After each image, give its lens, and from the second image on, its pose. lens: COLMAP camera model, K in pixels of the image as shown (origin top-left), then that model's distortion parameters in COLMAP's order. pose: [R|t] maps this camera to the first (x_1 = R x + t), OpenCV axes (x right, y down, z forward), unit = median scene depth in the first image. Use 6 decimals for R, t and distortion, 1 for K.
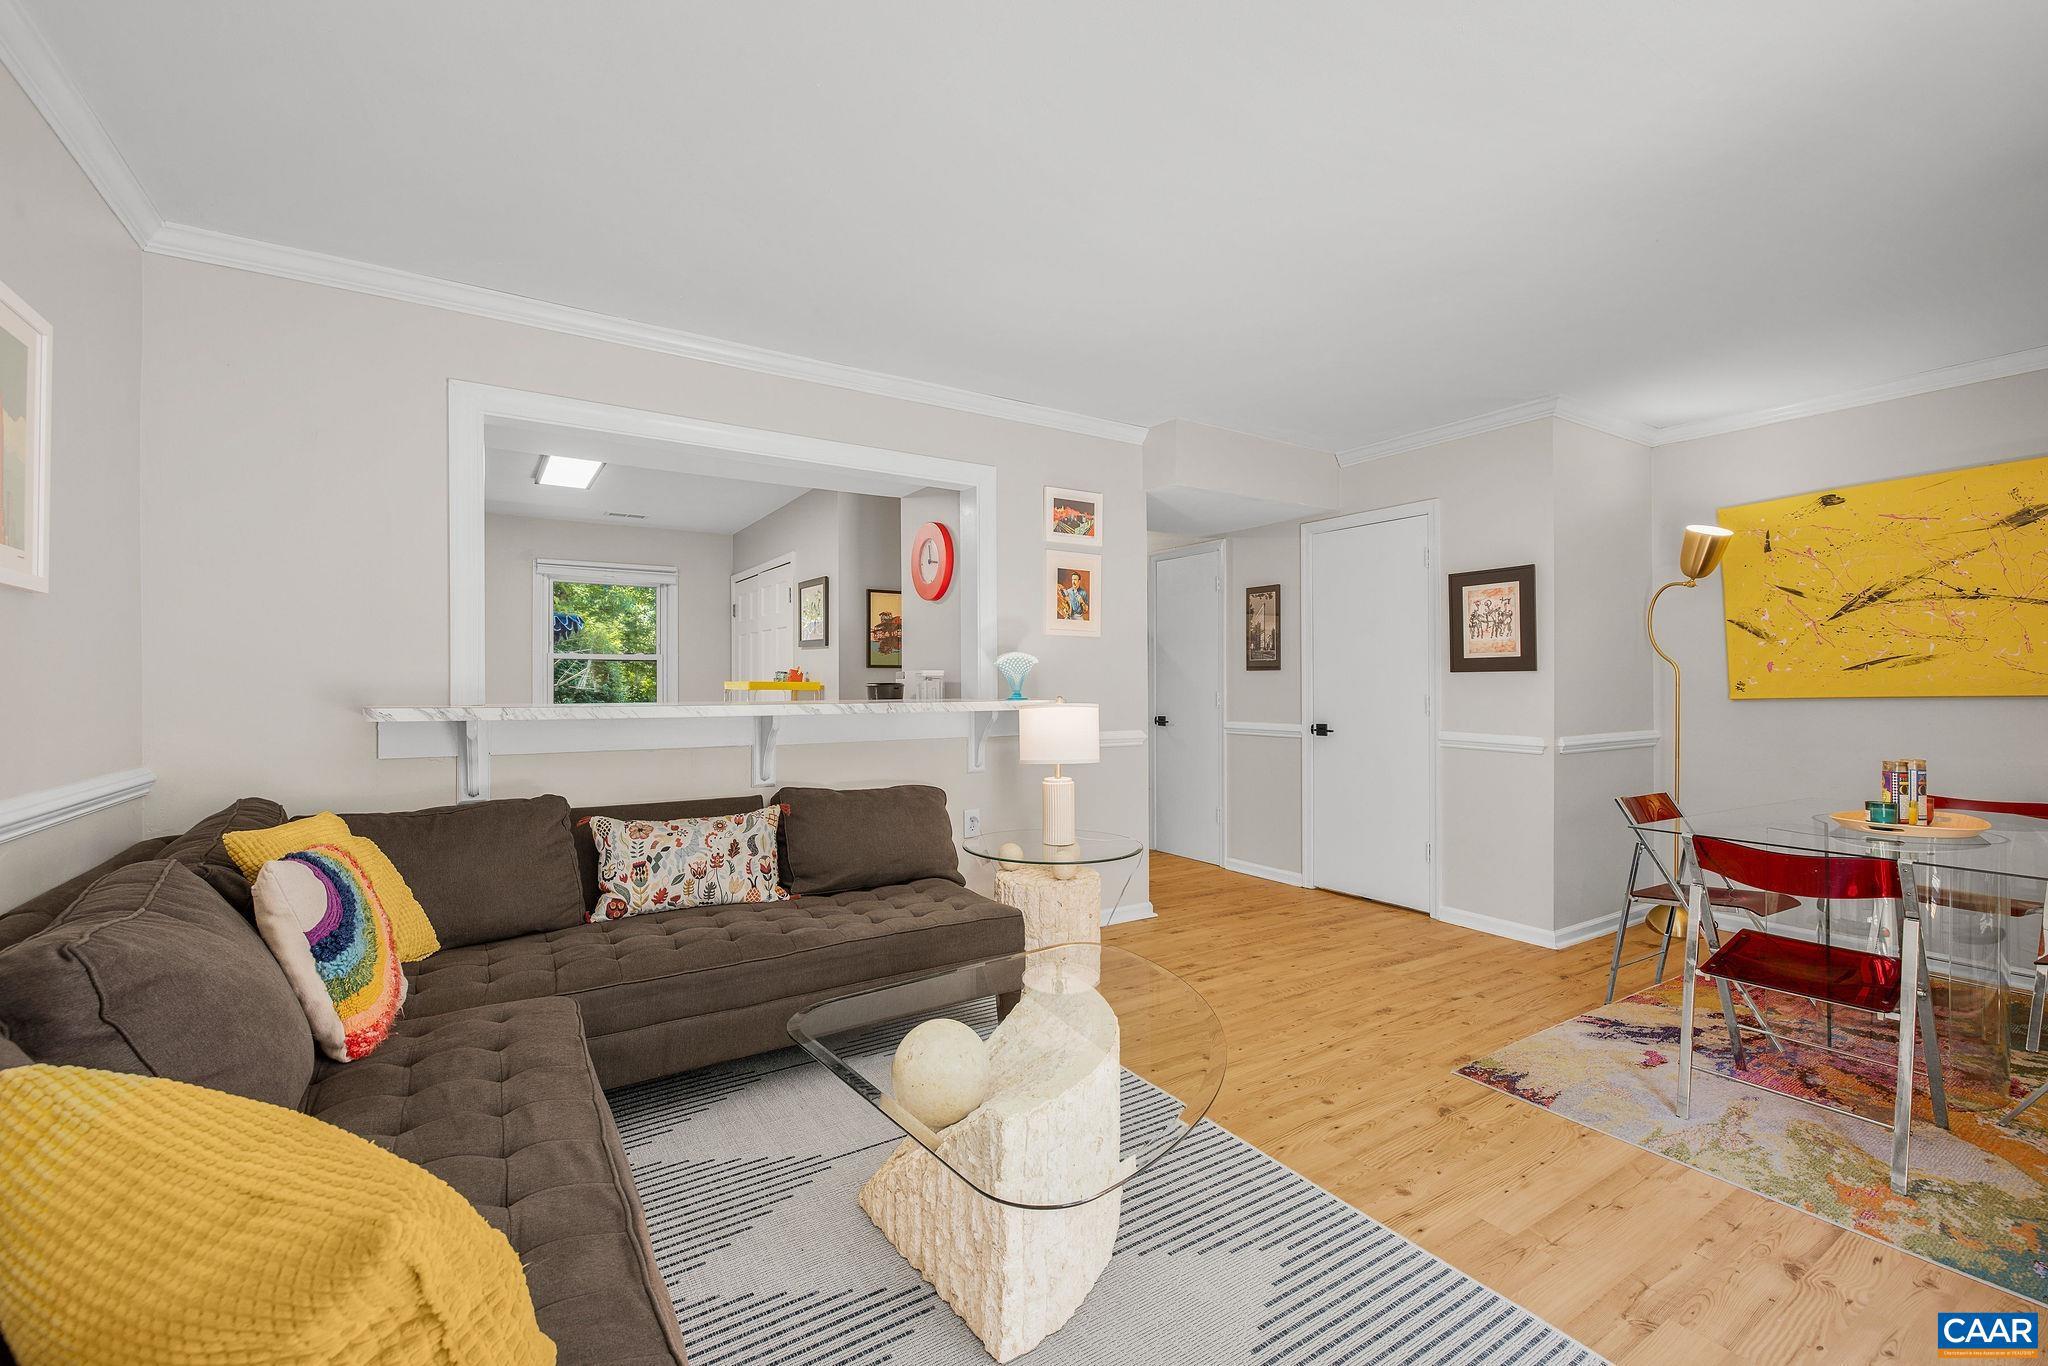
lens RADIAL K [[866.6, 0, 1027.6], [0, 866.6, 686.1], [0, 0, 1]] dist [0.003434, 0.000319]
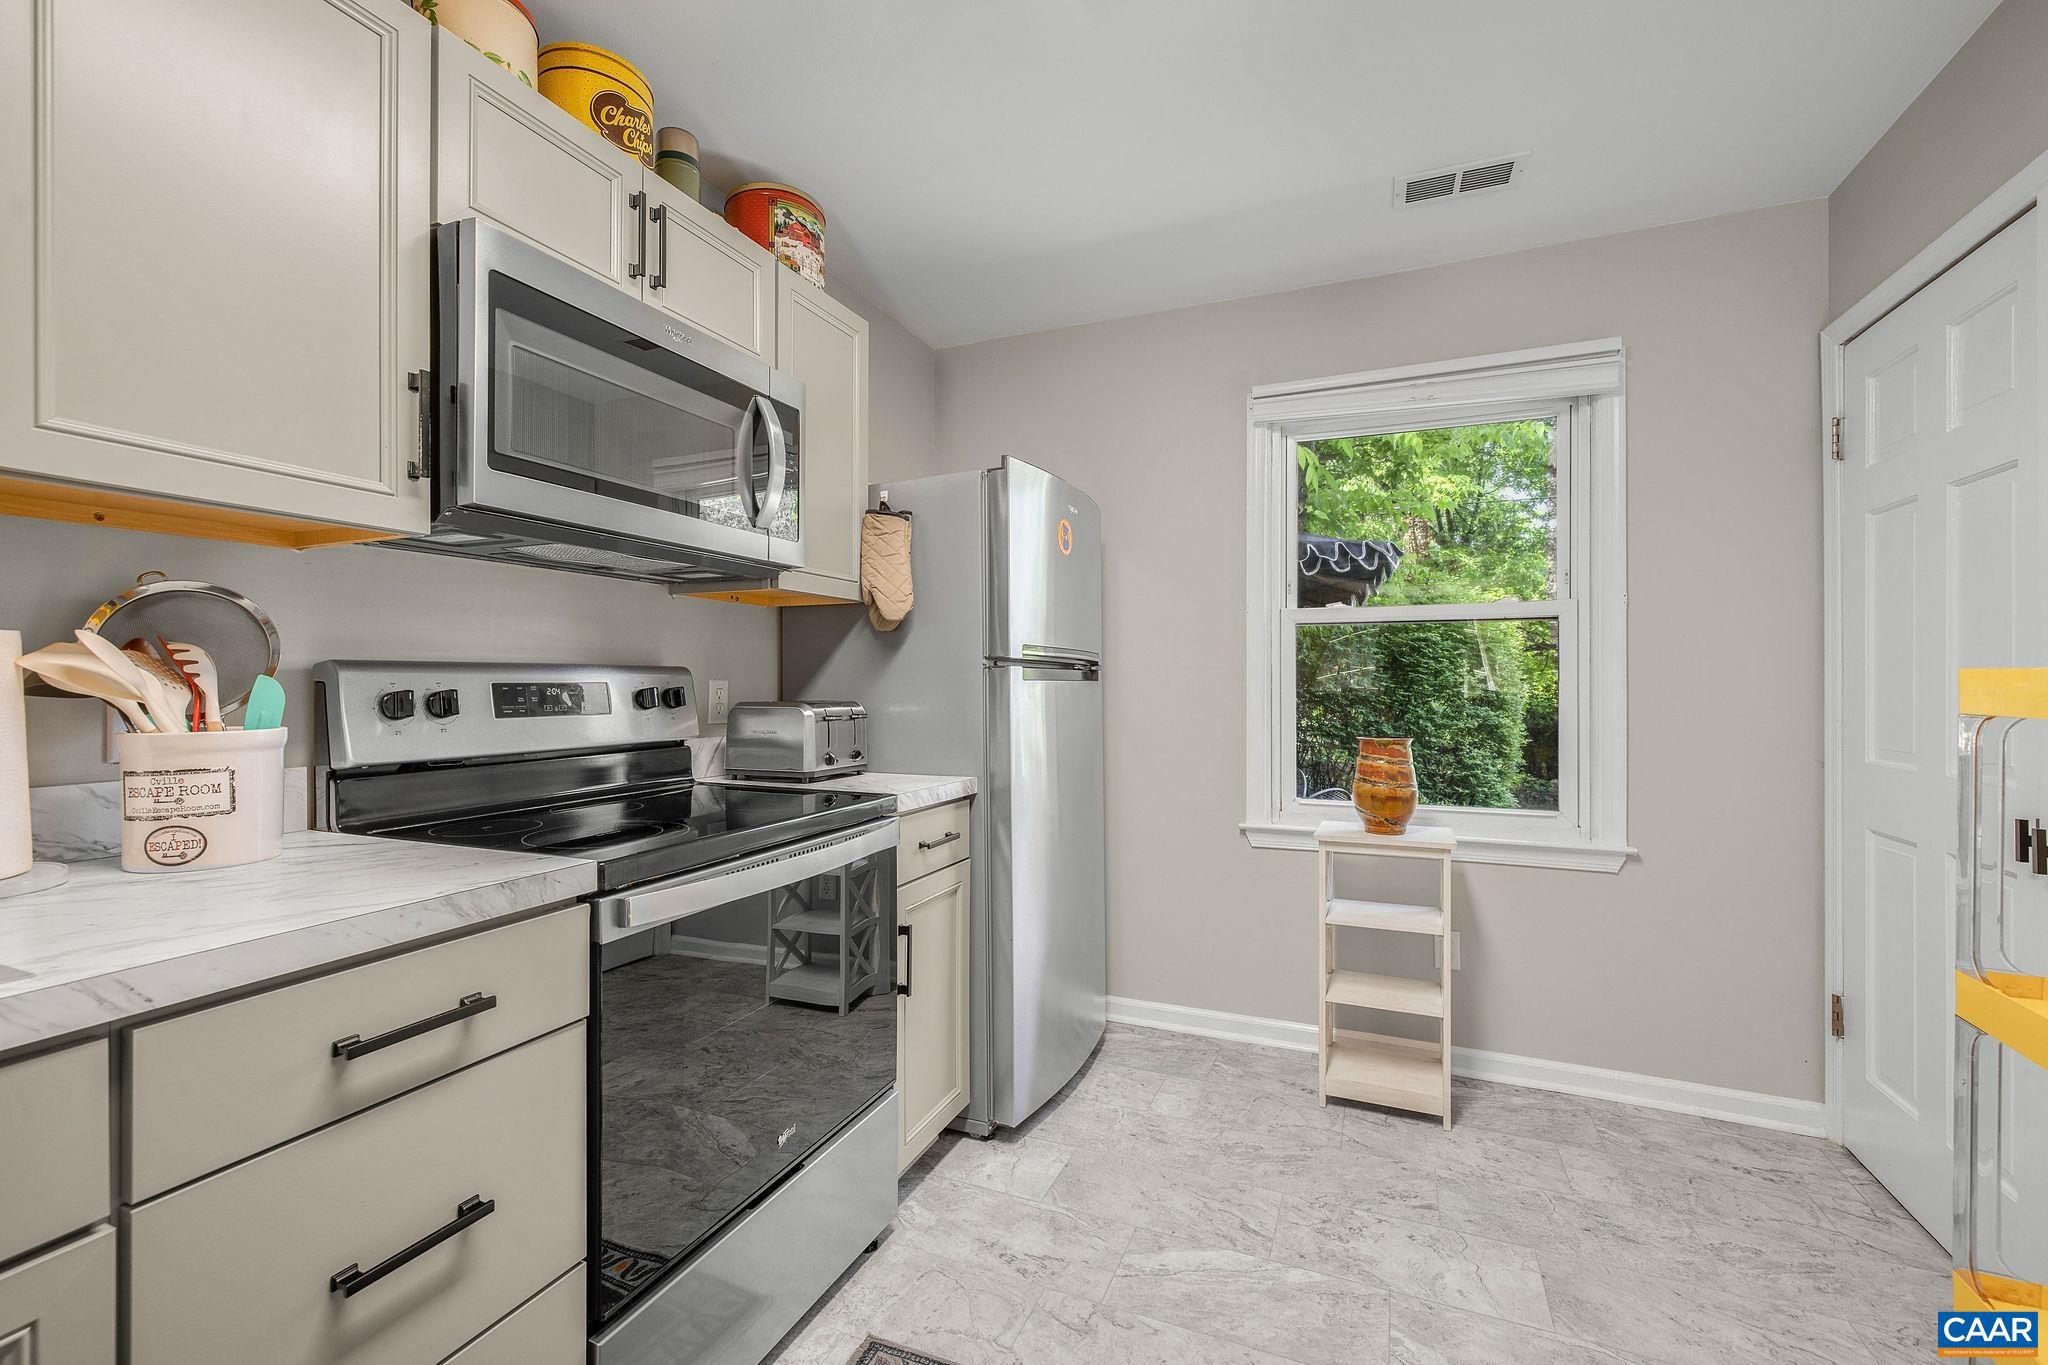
lens RADIAL K [[866.6, 0, 1027.9], [0, 866.6, 678.3], [0, 0, 1]] dist [0.003434, 0.000319]
pose [[0.563422, -0.001663, -0.826167, -0.494363], [-0.003306, 0.999985, -0.004268, -0.004686], [0.826163, 0.005136, 0.563408, 1.198870]]
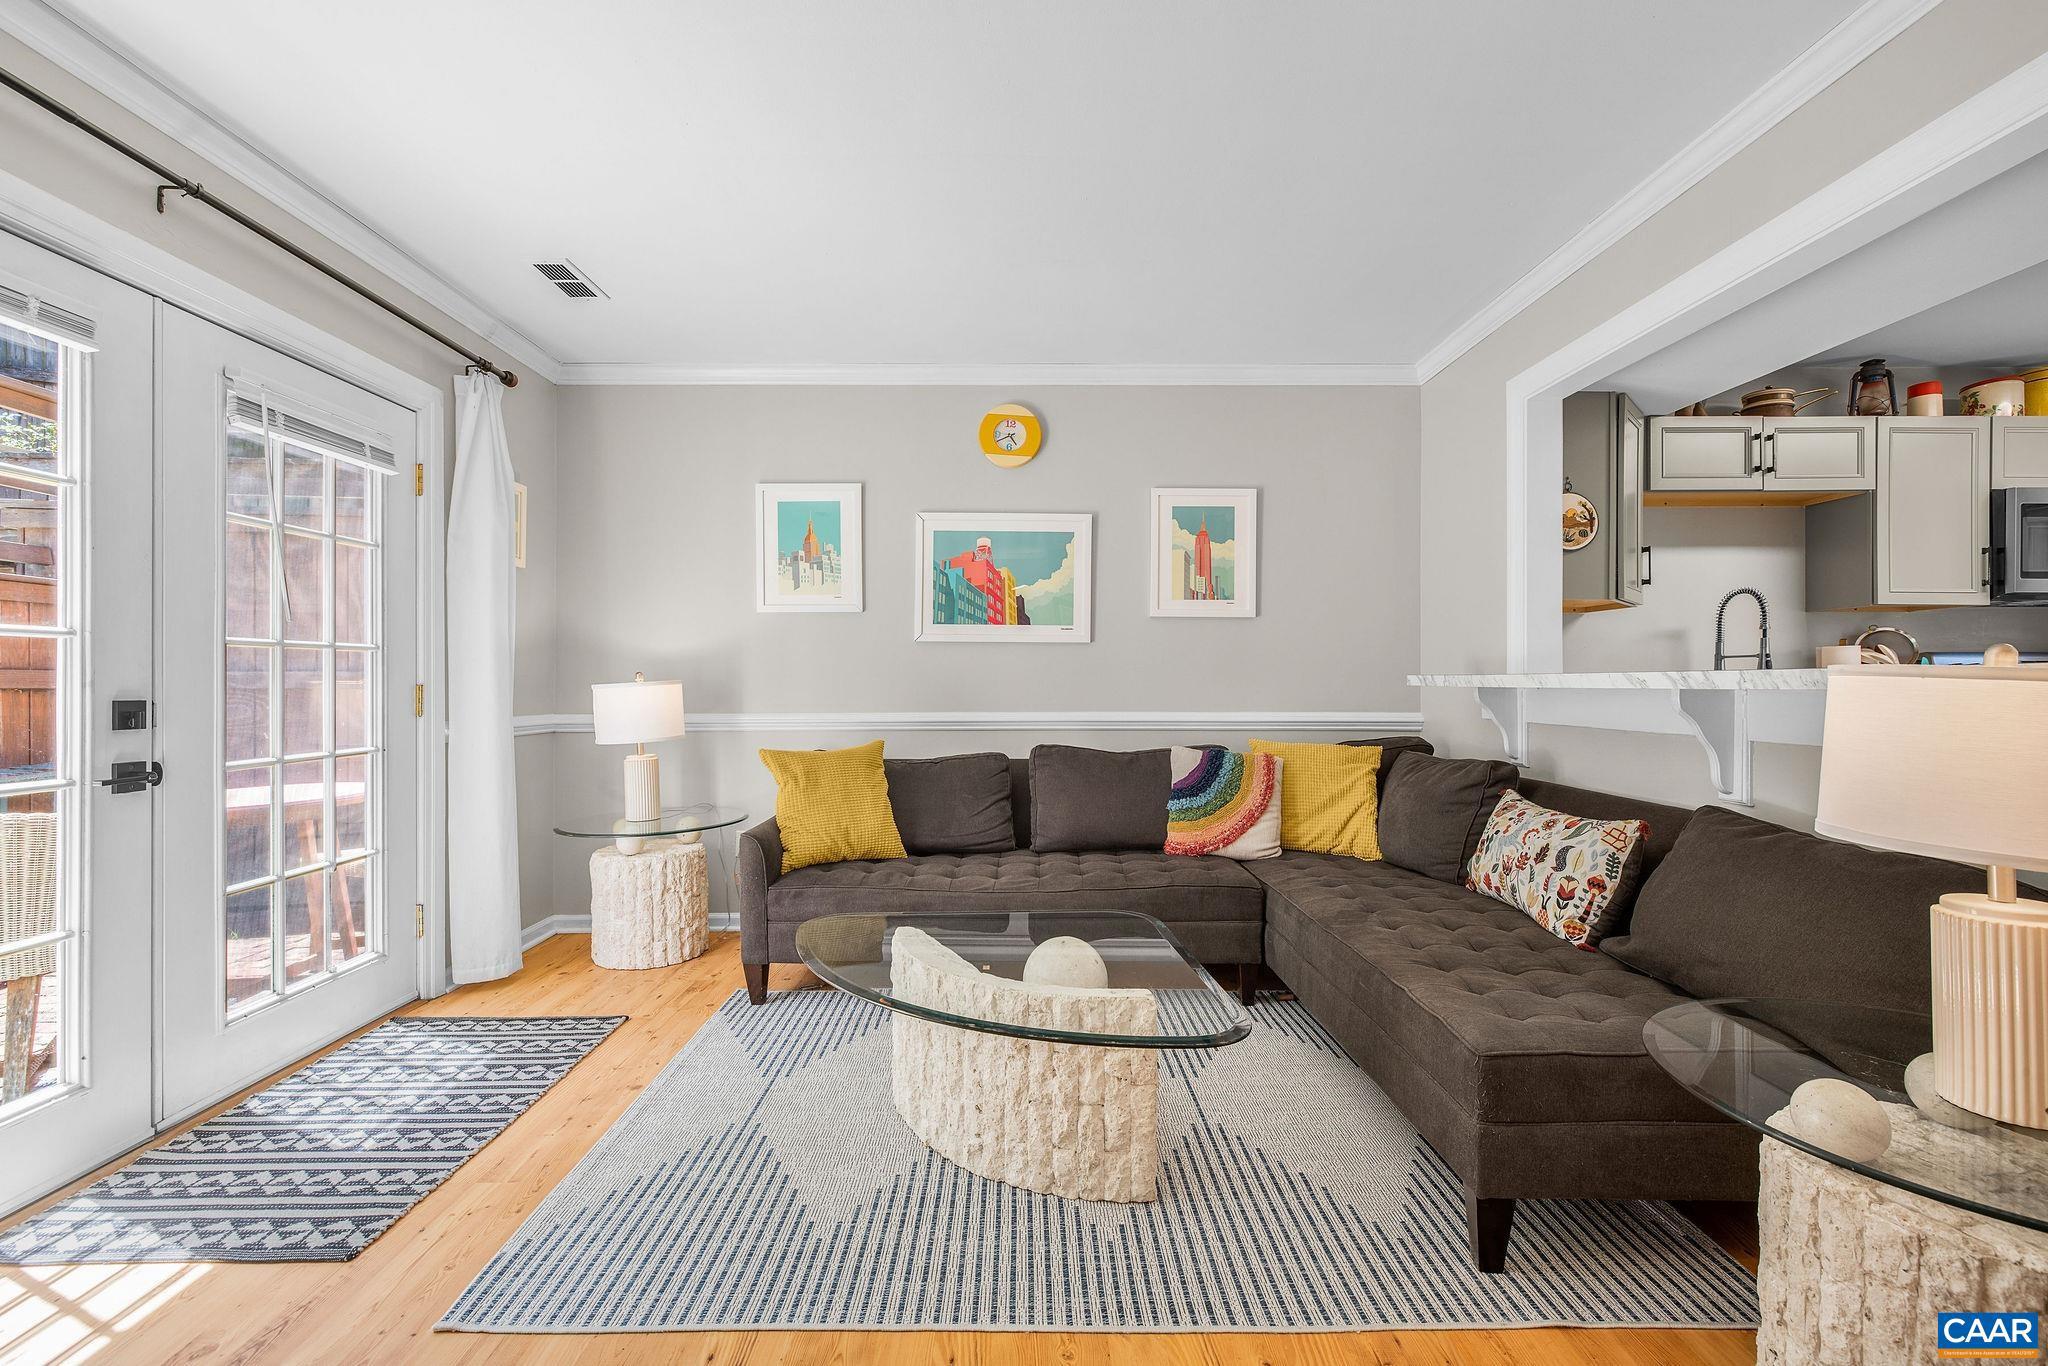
lens RADIAL K [[866.6, 0, 1017.9], [0, 866.6, 682.2], [0, 0, 1]] dist [0.003434, 0.000319]
pose [[-0.539527, 0.001425, -0.841967, 0.469597], [-0.004170, 0.999982, 0.004365, 0.022484], [0.841958, 0.005866, -0.539511, 0.812609]]
